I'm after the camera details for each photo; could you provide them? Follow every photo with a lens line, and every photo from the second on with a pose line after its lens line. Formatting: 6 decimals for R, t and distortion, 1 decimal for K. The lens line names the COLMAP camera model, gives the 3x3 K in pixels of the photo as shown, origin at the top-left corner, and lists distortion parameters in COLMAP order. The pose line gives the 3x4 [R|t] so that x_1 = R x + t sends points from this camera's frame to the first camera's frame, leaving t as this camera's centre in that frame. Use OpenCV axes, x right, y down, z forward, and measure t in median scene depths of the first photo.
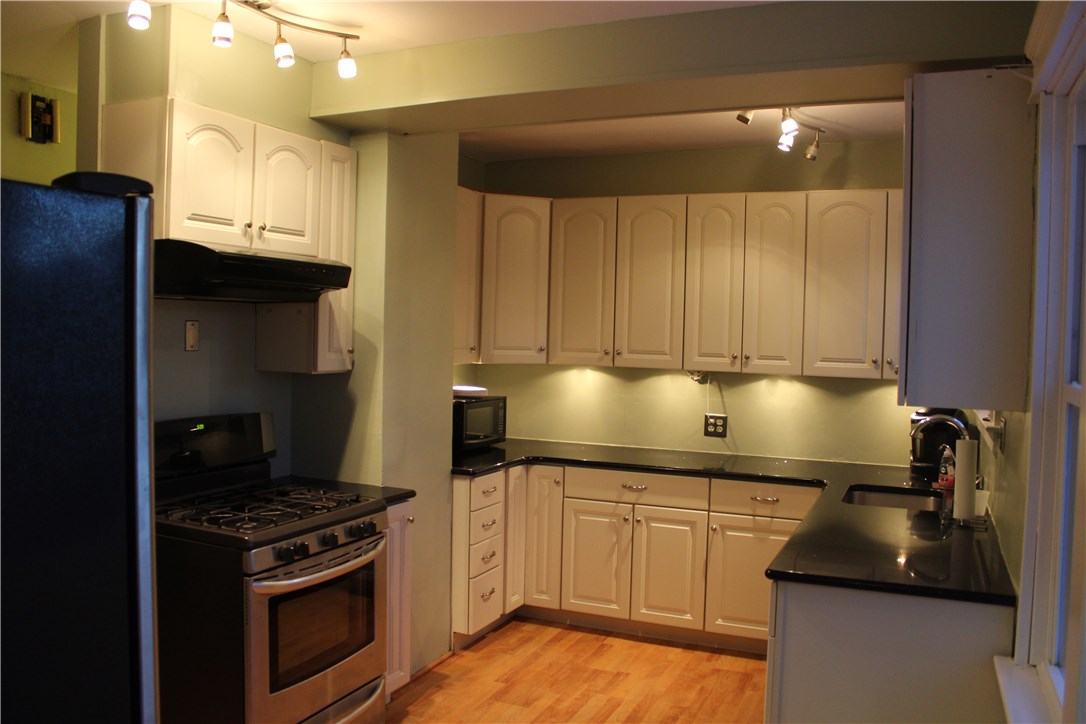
lens RADIAL K [[909.0, 0, 543.0], [0, 909.0, 362.0], [0, 0, 1]] dist [-0.147384, 0.122747]
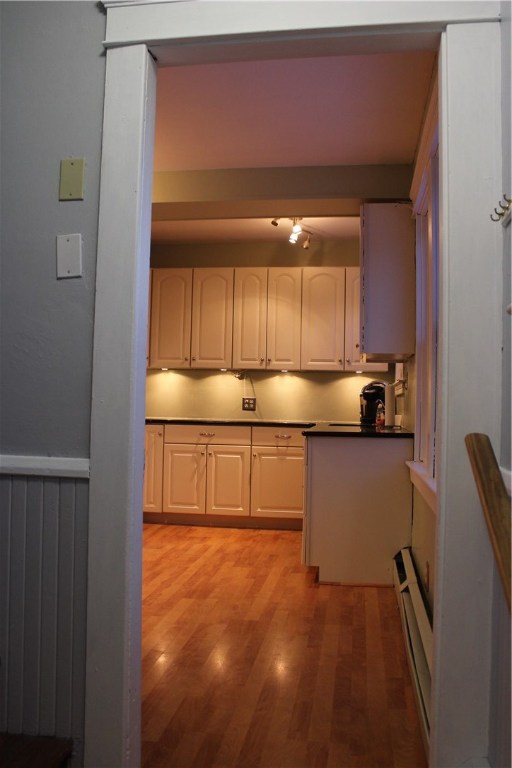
lens RADIAL K [[730.9, 0, 256.0], [0, 730.9, 384.0], [0, 0, 1]] dist [-0.169265, -0.001637]
pose [[0.963168, 0.004387, 0.268864, -0.181220], [0.013196, 0.997891, -0.063557, 0.132000], [-0.268576, 0.064764, 0.961079, -0.355518]]
